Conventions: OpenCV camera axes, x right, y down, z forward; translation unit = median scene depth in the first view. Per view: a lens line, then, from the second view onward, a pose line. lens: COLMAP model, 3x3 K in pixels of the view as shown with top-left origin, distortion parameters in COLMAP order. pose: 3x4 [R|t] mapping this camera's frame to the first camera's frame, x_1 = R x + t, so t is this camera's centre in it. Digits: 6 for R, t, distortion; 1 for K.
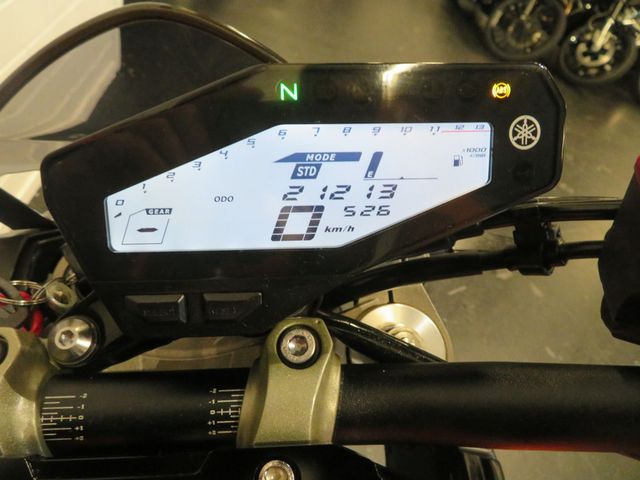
lens RADIAL K [[454.9, 0, 332.0], [0, 454.9, 232.9], [0, 0, 1]] dist [0.000189, 0.000050]
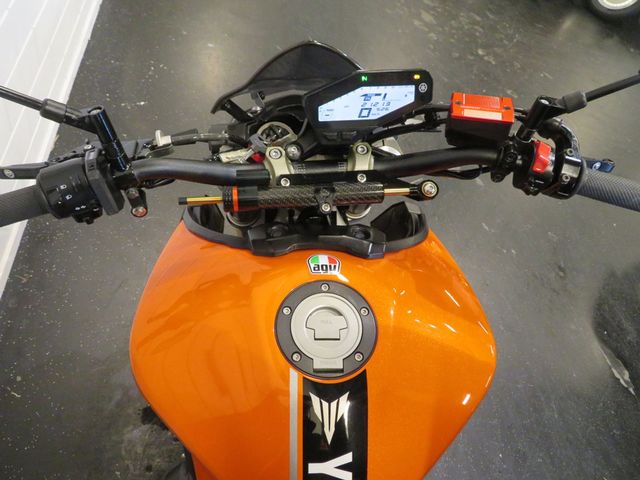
lens RADIAL K [[454.9, 0, 332.0], [0, 454.9, 232.9], [0, 0, 1]] dist [0.000189, 0.000050]
pose [[0.996384, -0.039251, 0.075361, -0.674930], [0.024000, 0.980803, 0.193518, 0.220542], [-0.081510, -0.191010, 0.978198, -2.893722]]
